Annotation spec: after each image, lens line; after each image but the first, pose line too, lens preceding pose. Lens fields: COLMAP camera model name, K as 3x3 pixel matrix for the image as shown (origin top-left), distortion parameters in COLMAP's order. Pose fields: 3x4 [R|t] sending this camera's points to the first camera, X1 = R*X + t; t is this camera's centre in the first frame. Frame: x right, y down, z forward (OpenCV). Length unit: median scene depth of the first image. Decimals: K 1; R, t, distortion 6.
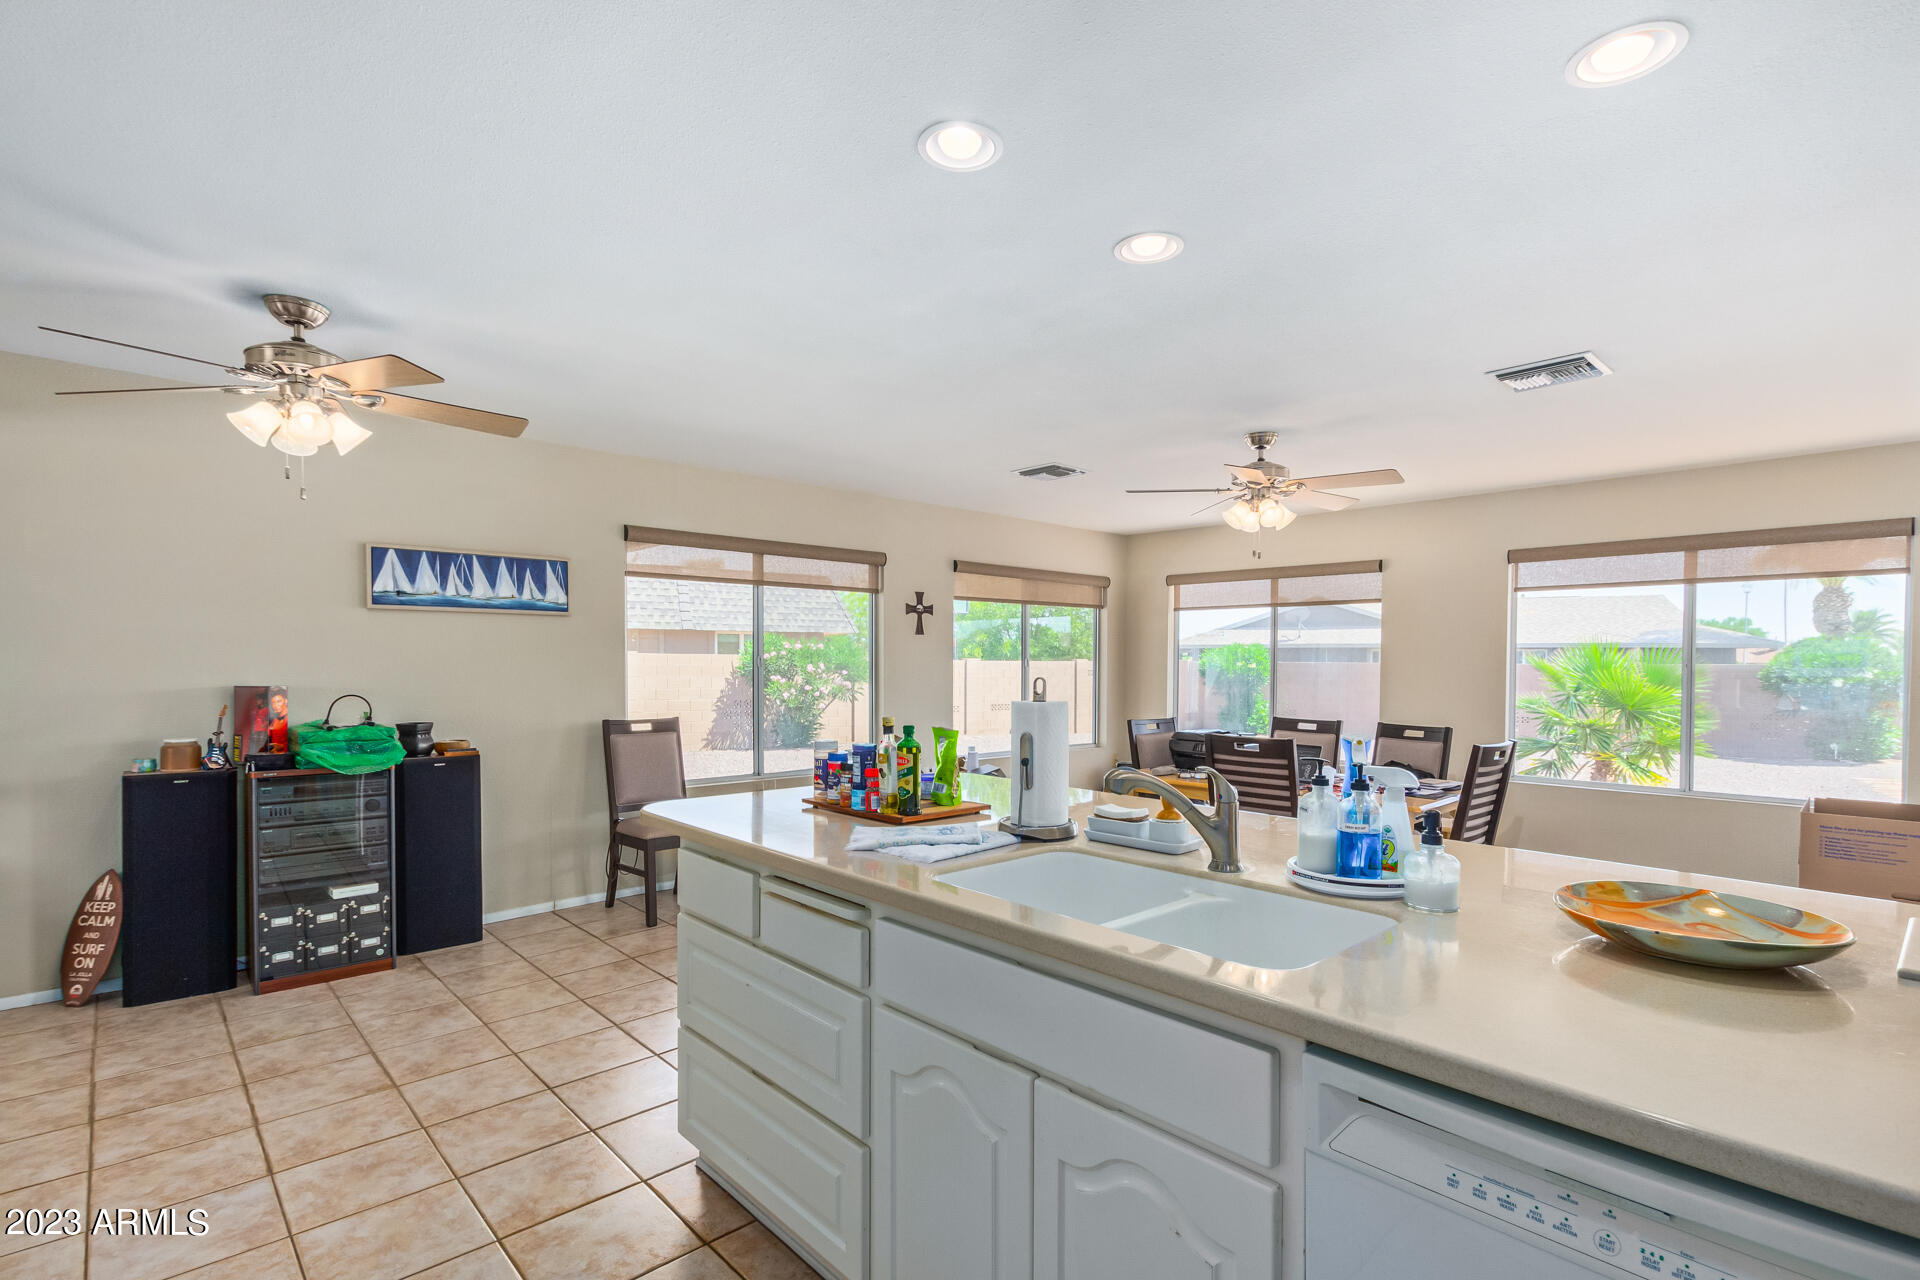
lens RADIAL K [[916.2, 0, 966.2], [0, 916.2, 680.0], [0, 0, 1]] dist [0.018751, -0.005168]
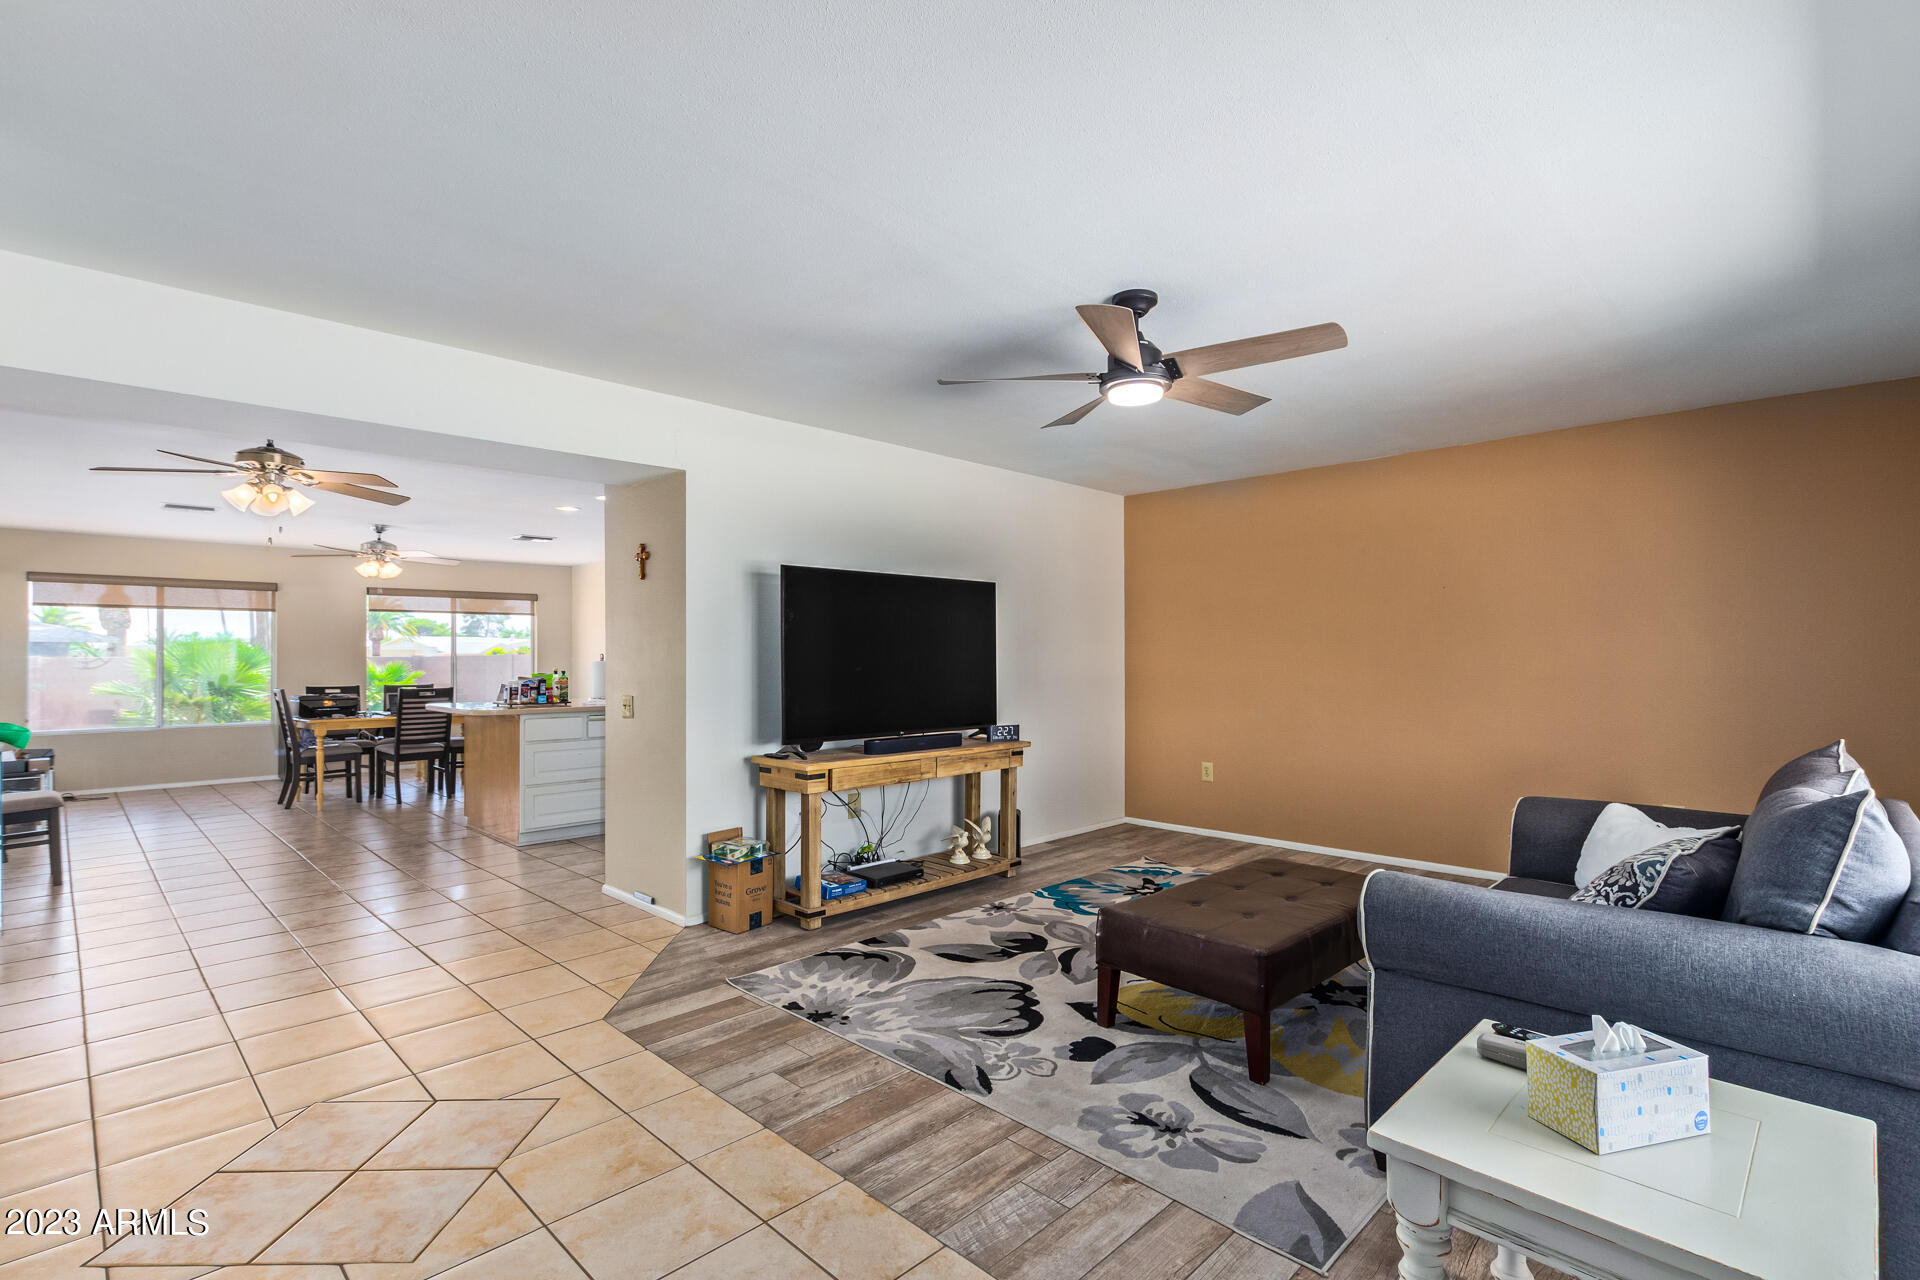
lens RADIAL K [[891.6, 0, 959.8], [0, 891.6, 648.9], [0, 0, 1]] dist [0.008128, -0.003267]
pose [[-0.048688, 0.005587, 0.998798, -1.418302], [0.023635, 0.999711, -0.004440, 0.010569], [-0.998534, 0.023390, -0.048806, -0.055821]]
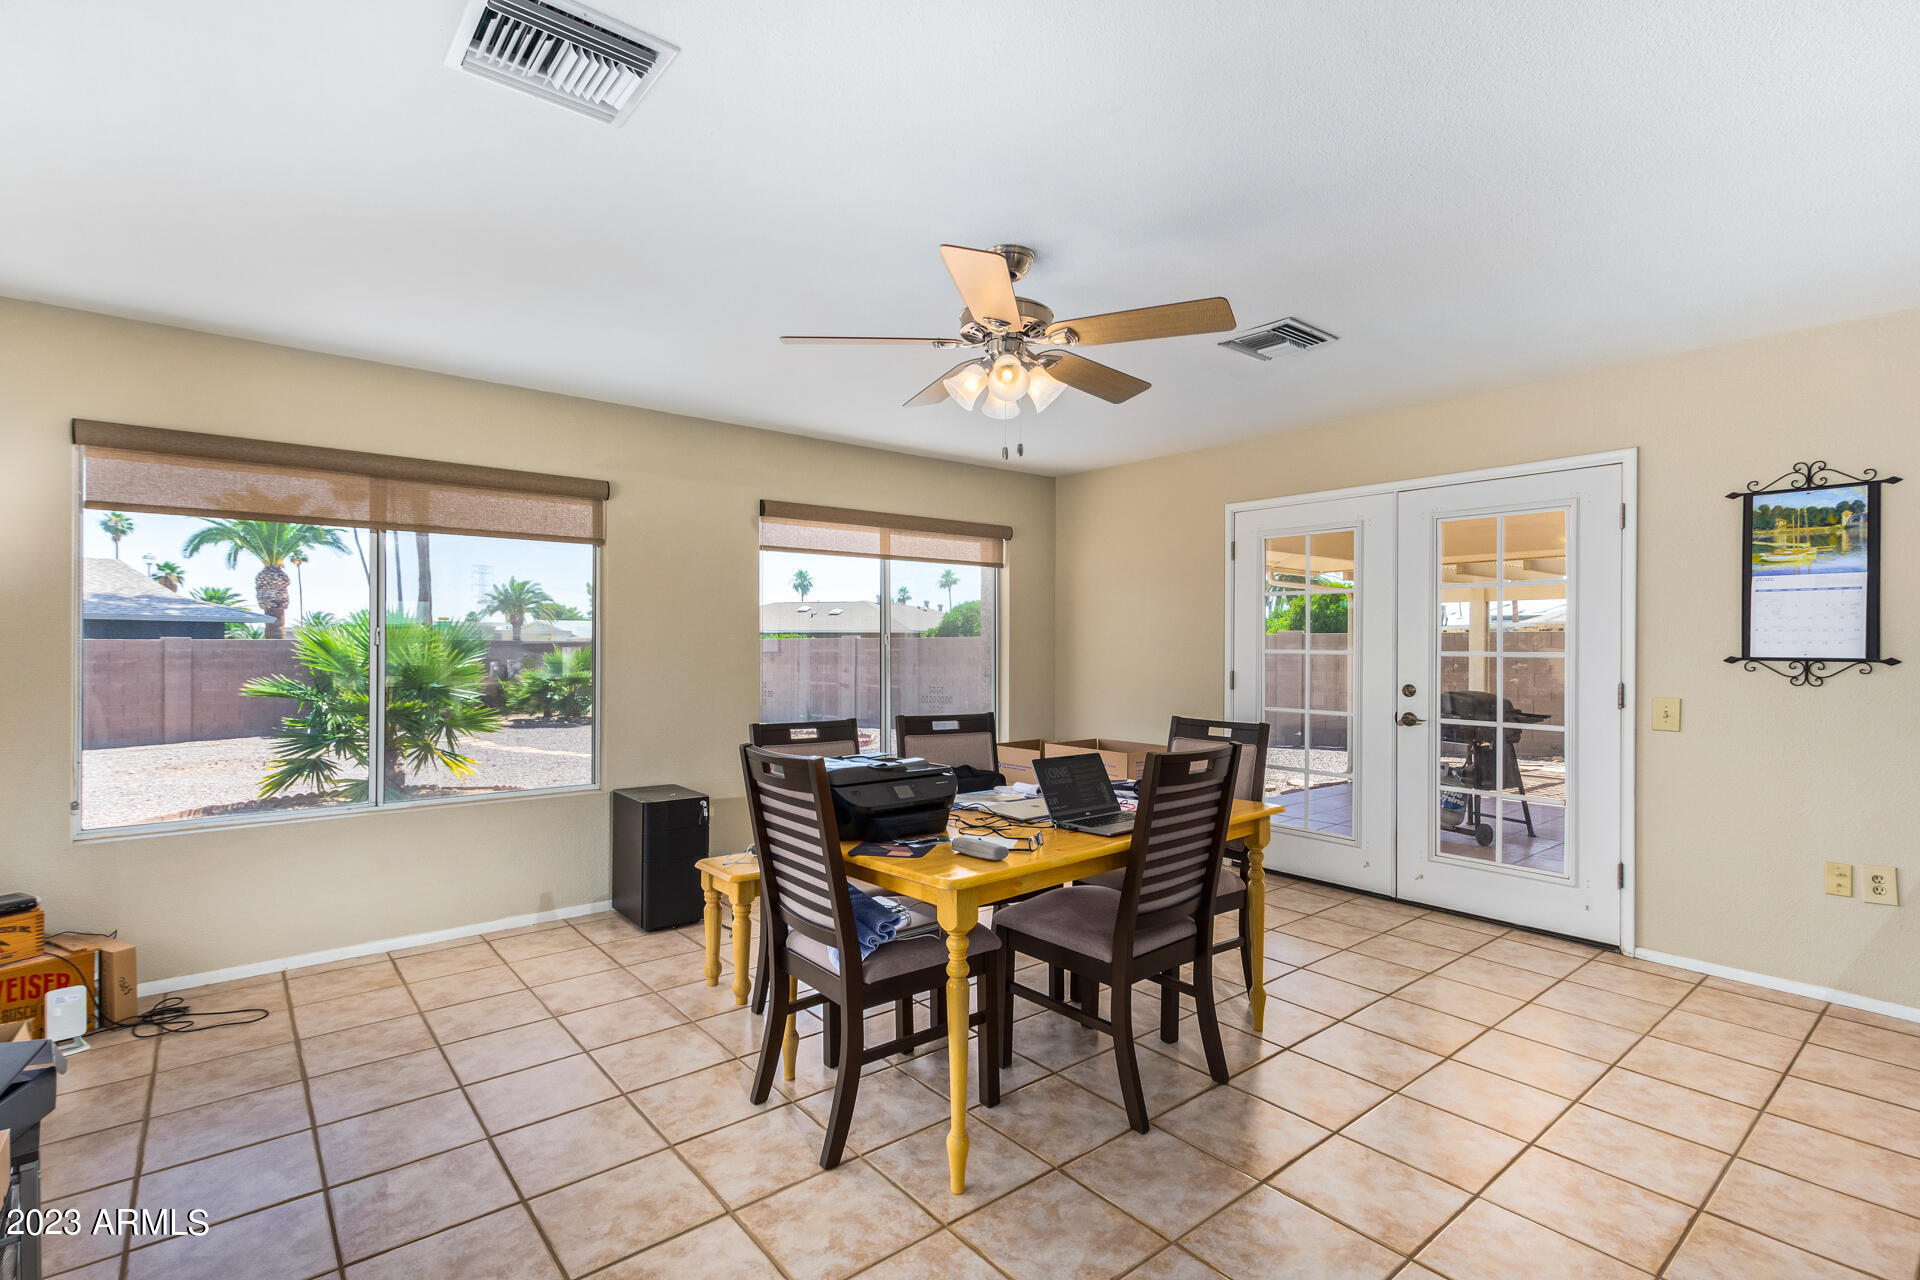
lens RADIAL K [[891.6, 0, 976.3], [0, 891.6, 646.9], [0, 0, 1]] dist [0.008128, -0.003267]
pose [[0.040366, -0.009257, 0.999142, -0.249108], [0.017883, 0.999804, 0.008540, -0.013211], [-0.999025, 0.017523, 0.040524, 0.951994]]
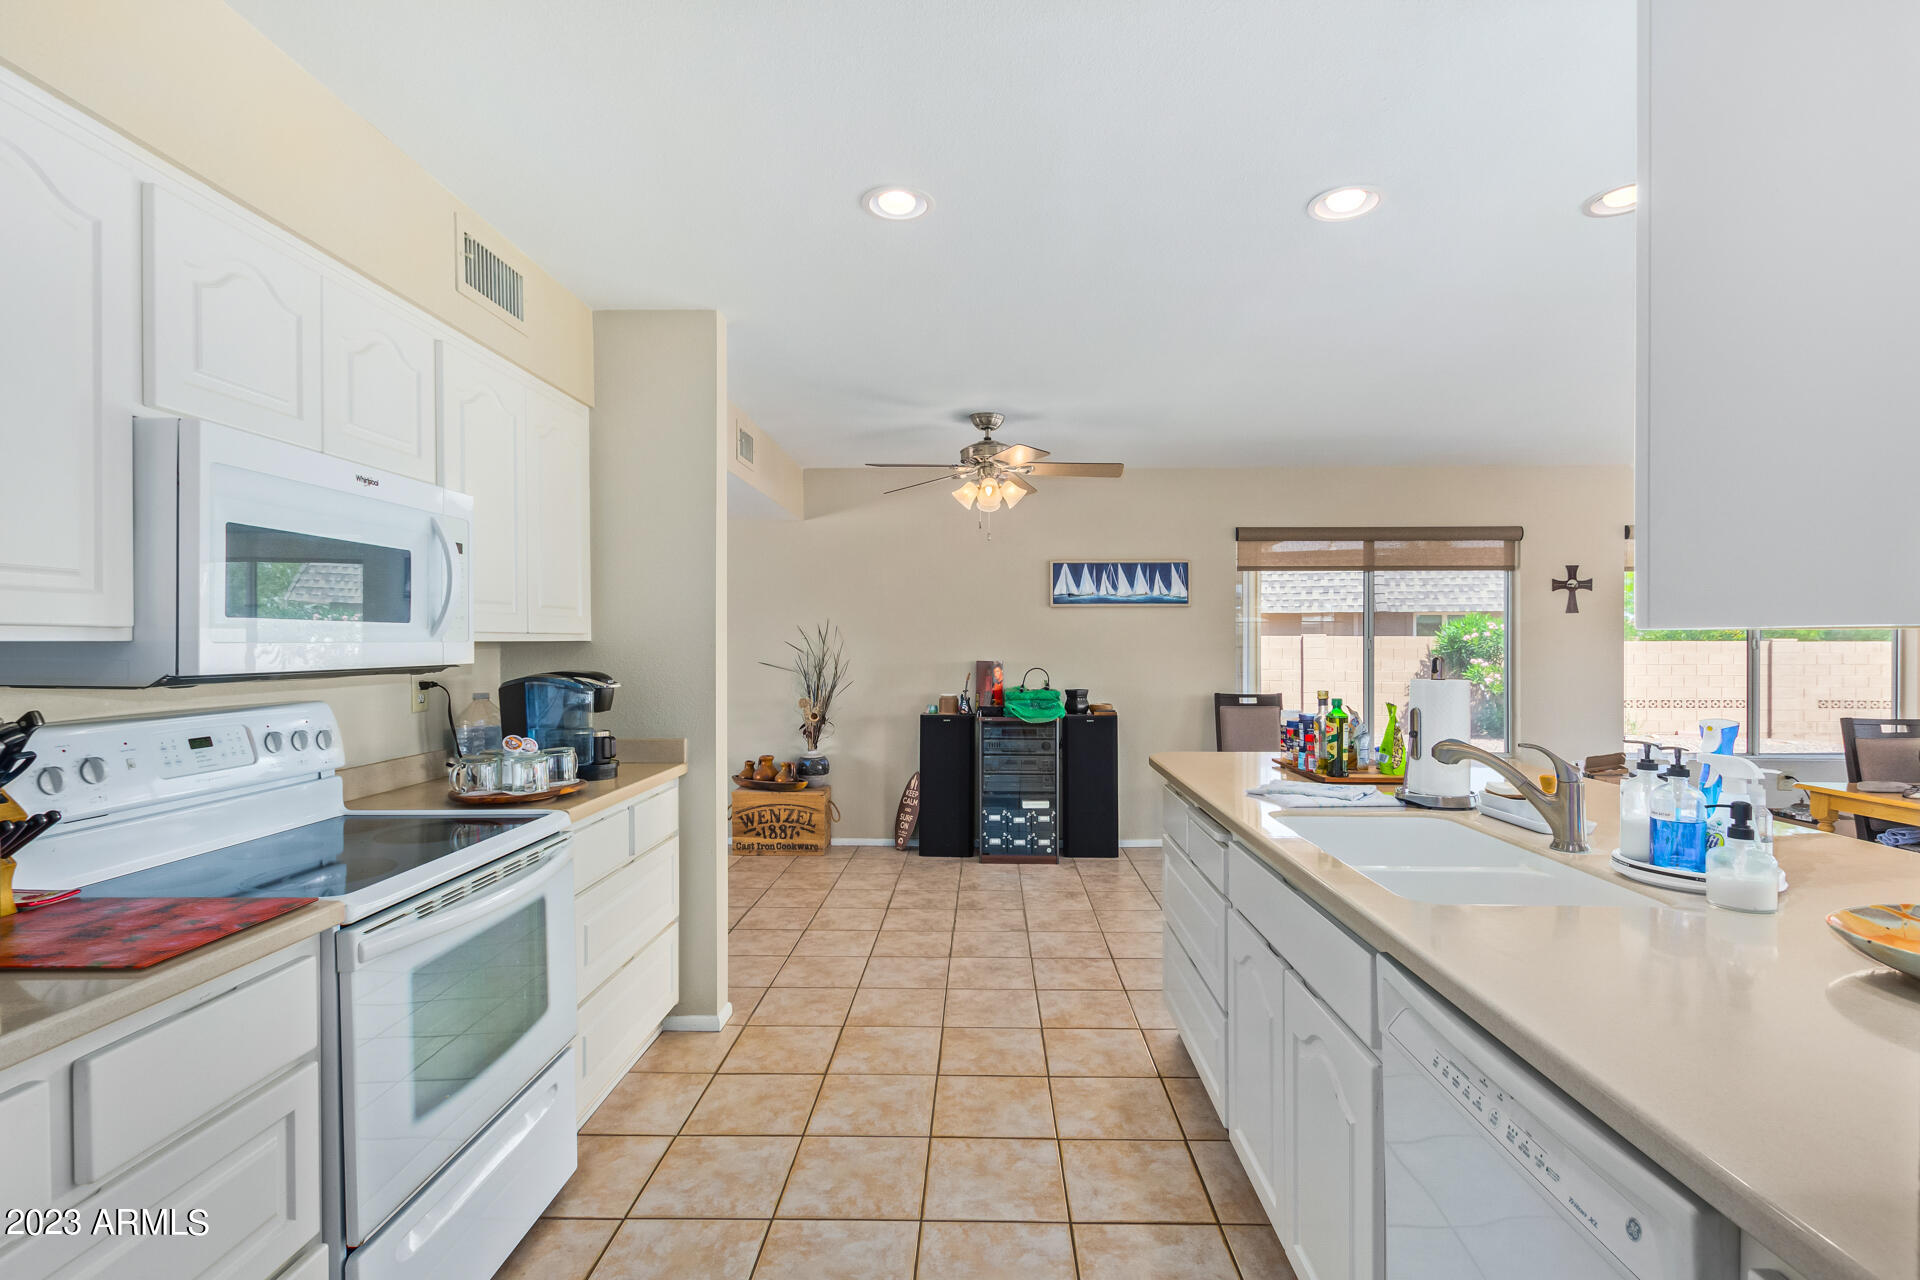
lens RADIAL K [[891.6, 0, 958.9], [0, 891.6, 644.9], [0, 0, 1]] dist [0.008128, -0.003267]
pose [[0.713672, -0.002866, -0.700475, 0.184517], [-0.010660, 0.999831, -0.014952, 0.001952], [0.700399, 0.018138, 0.713521, -0.062785]]
